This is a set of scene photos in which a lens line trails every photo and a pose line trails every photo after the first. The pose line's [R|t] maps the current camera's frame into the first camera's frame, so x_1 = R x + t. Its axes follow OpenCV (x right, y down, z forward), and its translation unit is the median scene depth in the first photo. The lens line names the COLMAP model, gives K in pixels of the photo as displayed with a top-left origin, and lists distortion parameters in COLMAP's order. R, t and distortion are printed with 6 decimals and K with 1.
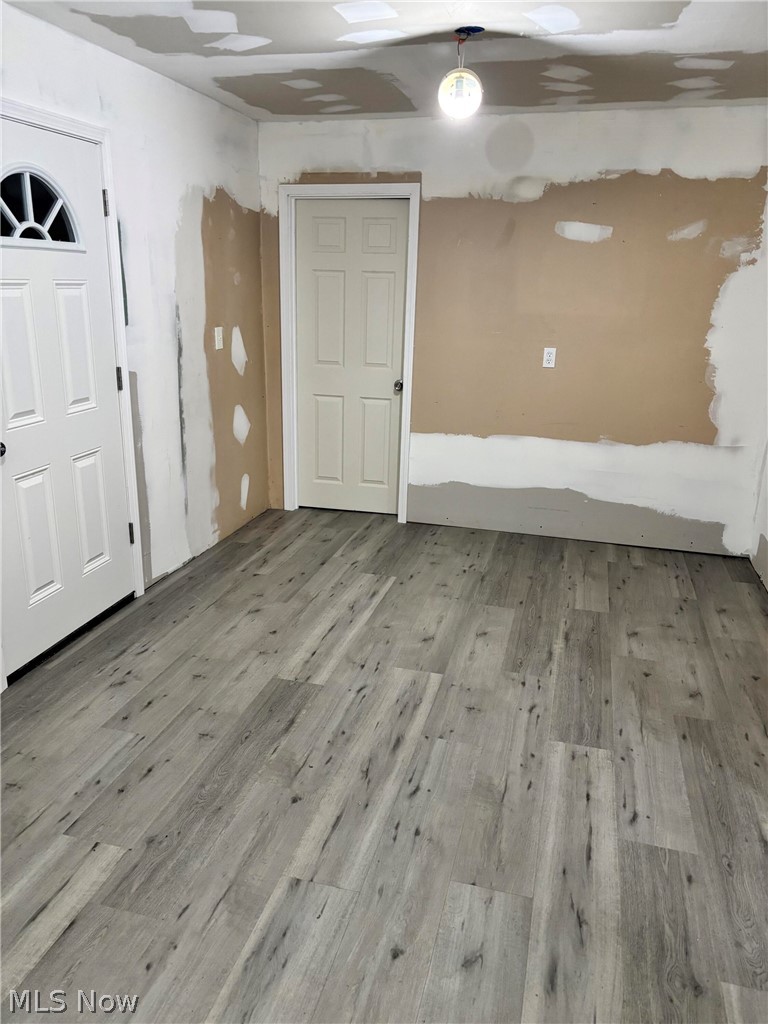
lens RADIAL K [[765.1, 0, 381.4], [0, 765.1, 517.1], [0, 0, 1]] dist [0.059346, -0.064340]
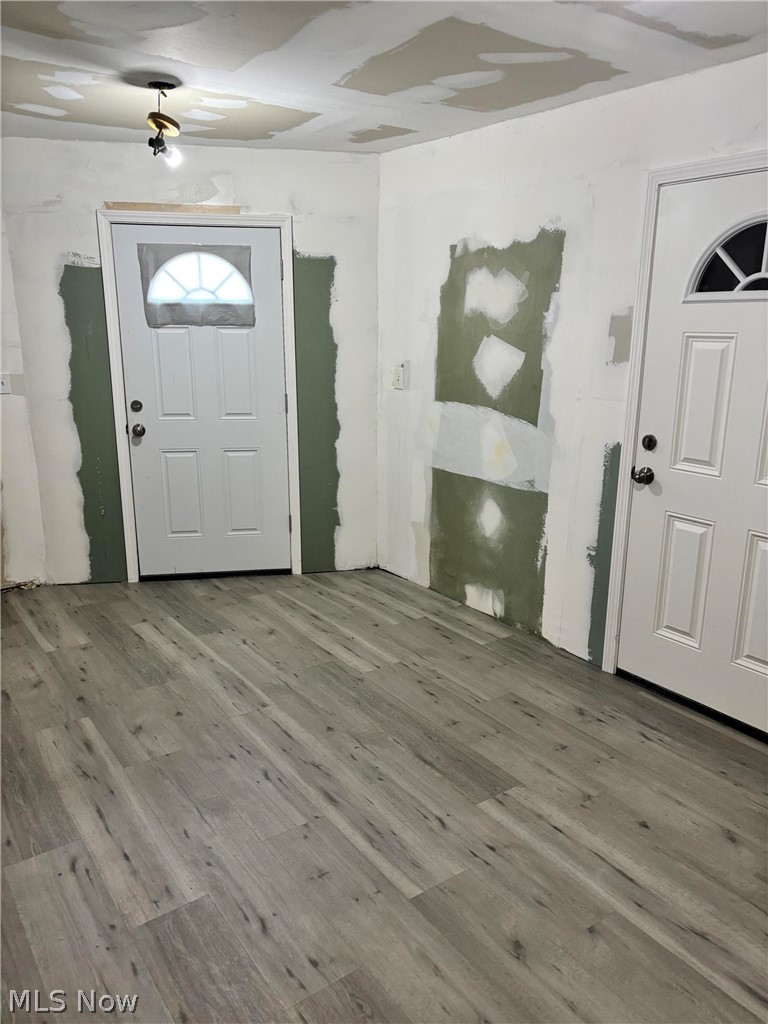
lens RADIAL K [[765.1, 0, 381.4], [0, 765.1, 517.1], [0, 0, 1]] dist [0.059346, -0.064340]
pose [[-0.639065, 0.166981, -0.750809, 0.646511], [-0.249569, 0.878319, 0.407764, -0.422848], [0.727538, 0.447967, -0.519629, 1.397195]]
